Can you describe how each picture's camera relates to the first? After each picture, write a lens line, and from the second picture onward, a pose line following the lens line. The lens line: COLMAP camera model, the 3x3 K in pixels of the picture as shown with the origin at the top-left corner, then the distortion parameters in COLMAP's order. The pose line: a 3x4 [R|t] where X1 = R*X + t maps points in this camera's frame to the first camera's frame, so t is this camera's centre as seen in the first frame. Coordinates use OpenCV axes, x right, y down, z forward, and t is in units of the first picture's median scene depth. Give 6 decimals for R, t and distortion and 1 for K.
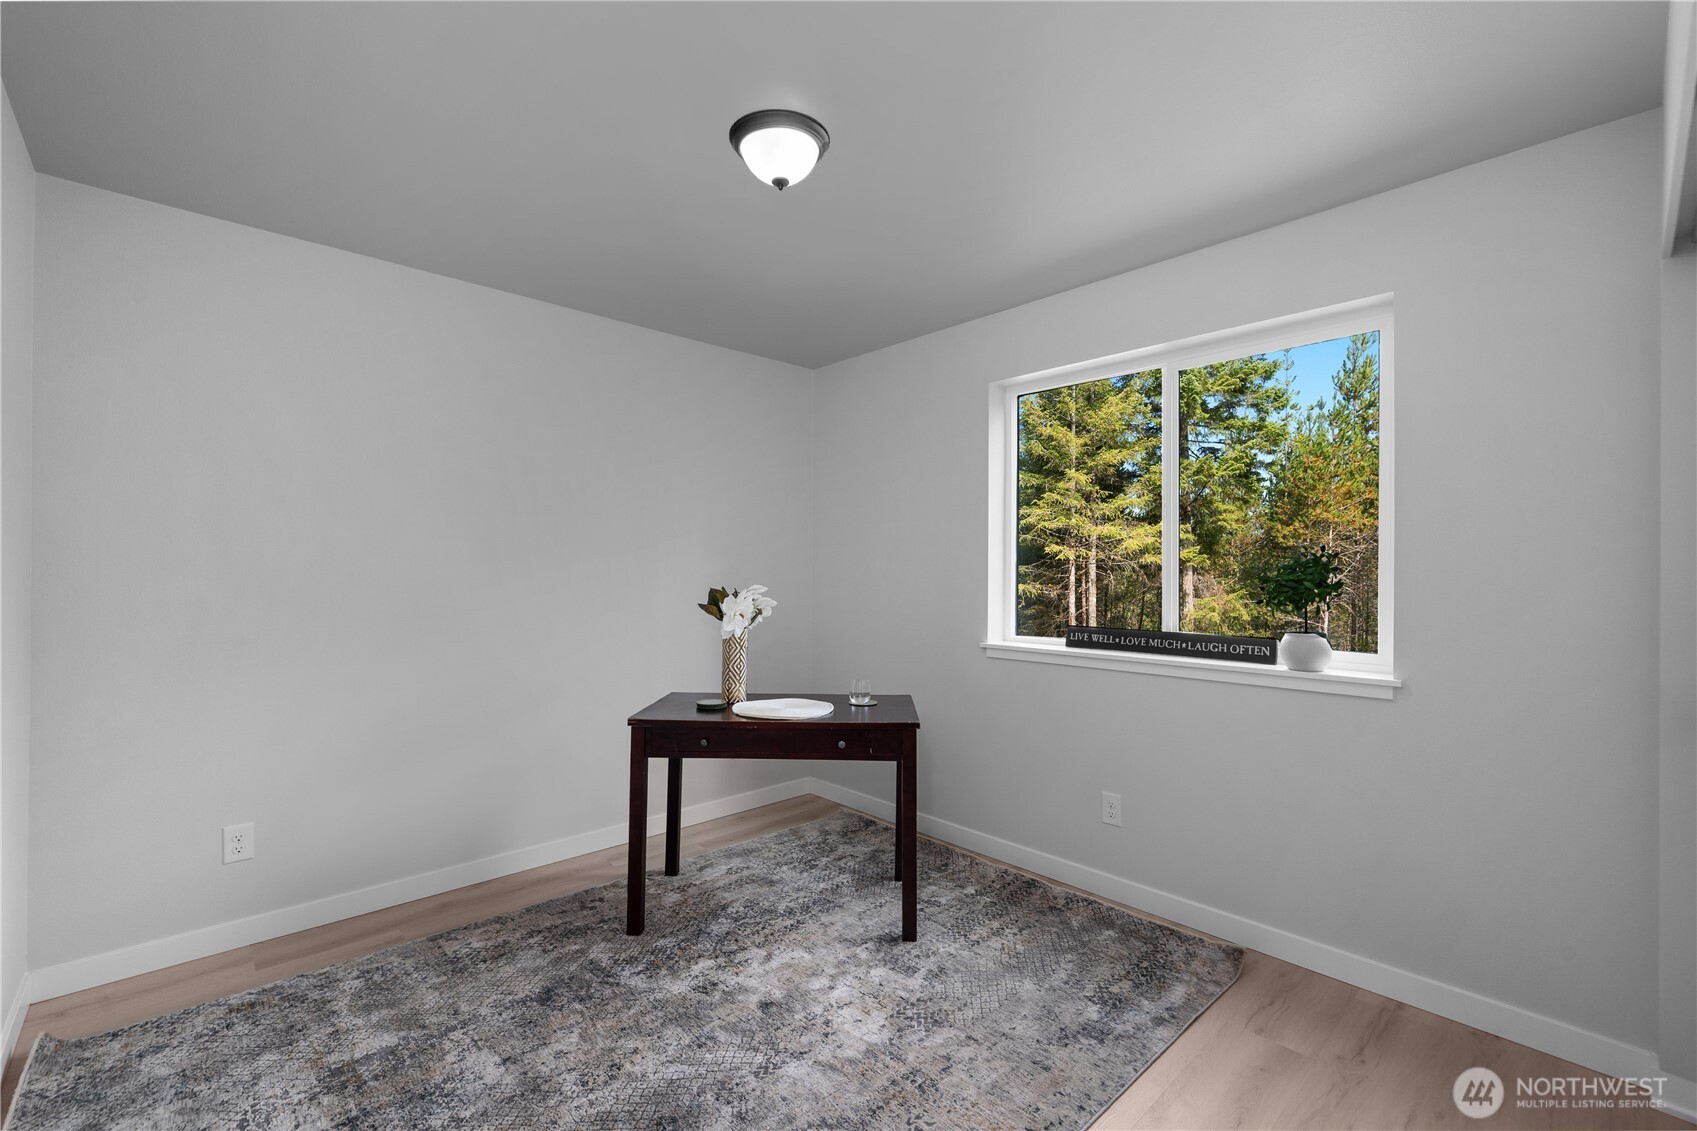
lens RADIAL K [[735.8, 0, 857.8], [0, 735.8, 566.3], [0, 0, 1]] dist [-0.002494, 0.000189]
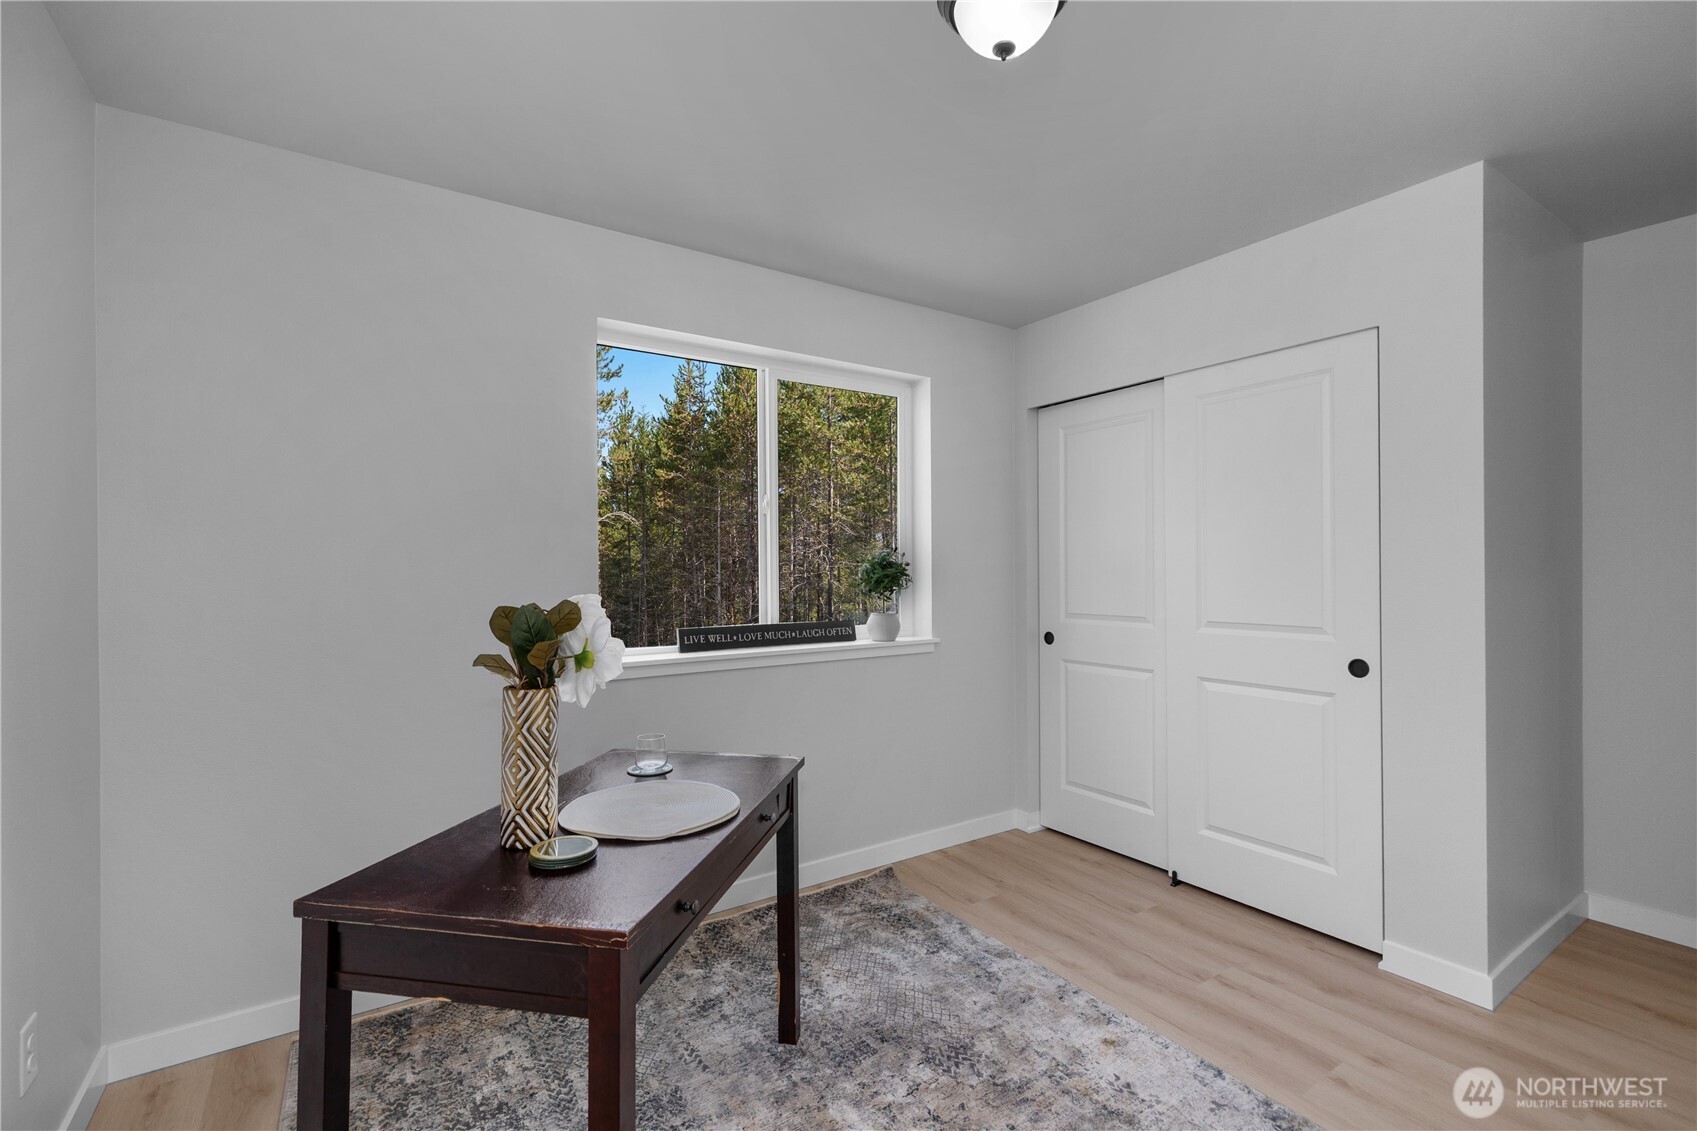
lens RADIAL K [[735.8, 0, 857.8], [0, 735.8, 566.3], [0, 0, 1]] dist [-0.002494, 0.000189]
pose [[0.154951, -0.001998, 0.987920, -0.637895], [-0.001903, 0.999995, 0.002321, 0.003410], [-0.987920, -0.002240, 0.154946, 0.753029]]
